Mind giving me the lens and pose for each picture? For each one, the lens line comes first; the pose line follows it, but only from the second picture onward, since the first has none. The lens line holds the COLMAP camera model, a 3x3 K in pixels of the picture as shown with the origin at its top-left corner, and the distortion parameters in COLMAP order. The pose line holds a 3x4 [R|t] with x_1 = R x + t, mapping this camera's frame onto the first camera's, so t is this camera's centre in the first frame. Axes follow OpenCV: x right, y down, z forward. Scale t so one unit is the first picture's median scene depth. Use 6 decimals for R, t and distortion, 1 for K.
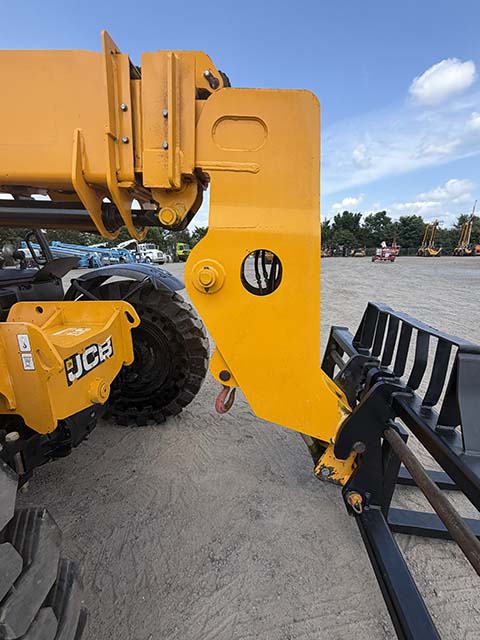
lens RADIAL K [[289.3, 0, 240.0], [0, 289.3, 320.0], [0, 0, 1]] dist [-0.001494, -0.000533]
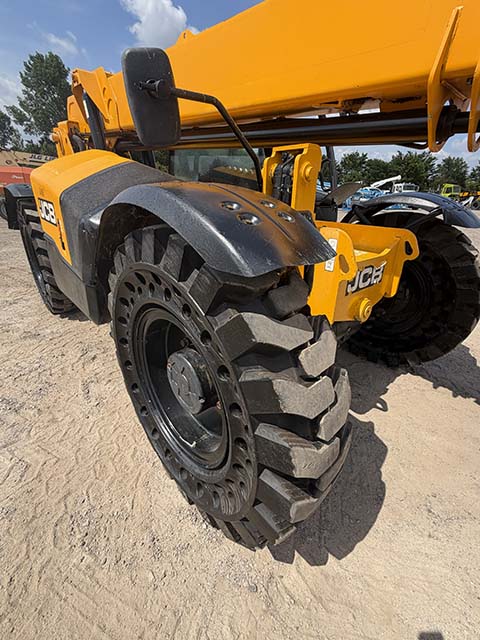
lens RADIAL K [[289.3, 0, 240.0], [0, 289.3, 320.0], [0, 0, 1]] dist [-0.001494, -0.000533]
pose [[0.714781, 0.318833, -0.622442, -0.141178], [-0.200113, 0.946061, 0.254799, 0.102503], [0.670106, -0.057567, 0.740029, -0.101154]]
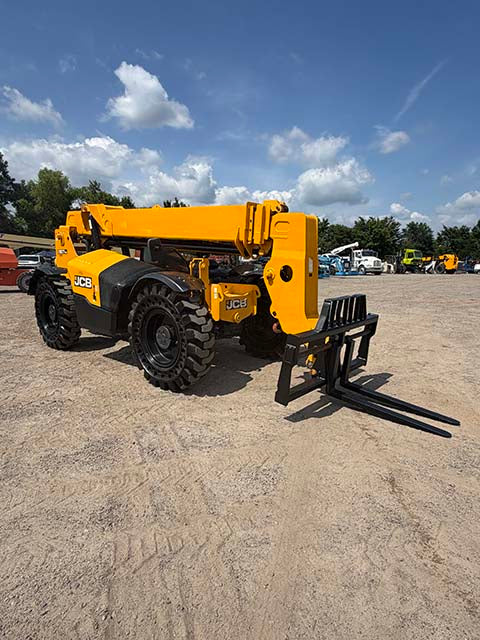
lens RADIAL K [[372.1, 0, 237.4], [0, 372.1, 319.0], [0, 0, 1]] dist [-0.004464, -0.000330]
pose [[0.794109, 0.123959, -0.595000, 1.504751], [-0.165228, 0.986140, -0.015072, 0.317694], [0.584886, 0.110279, 0.803584, -1.663151]]
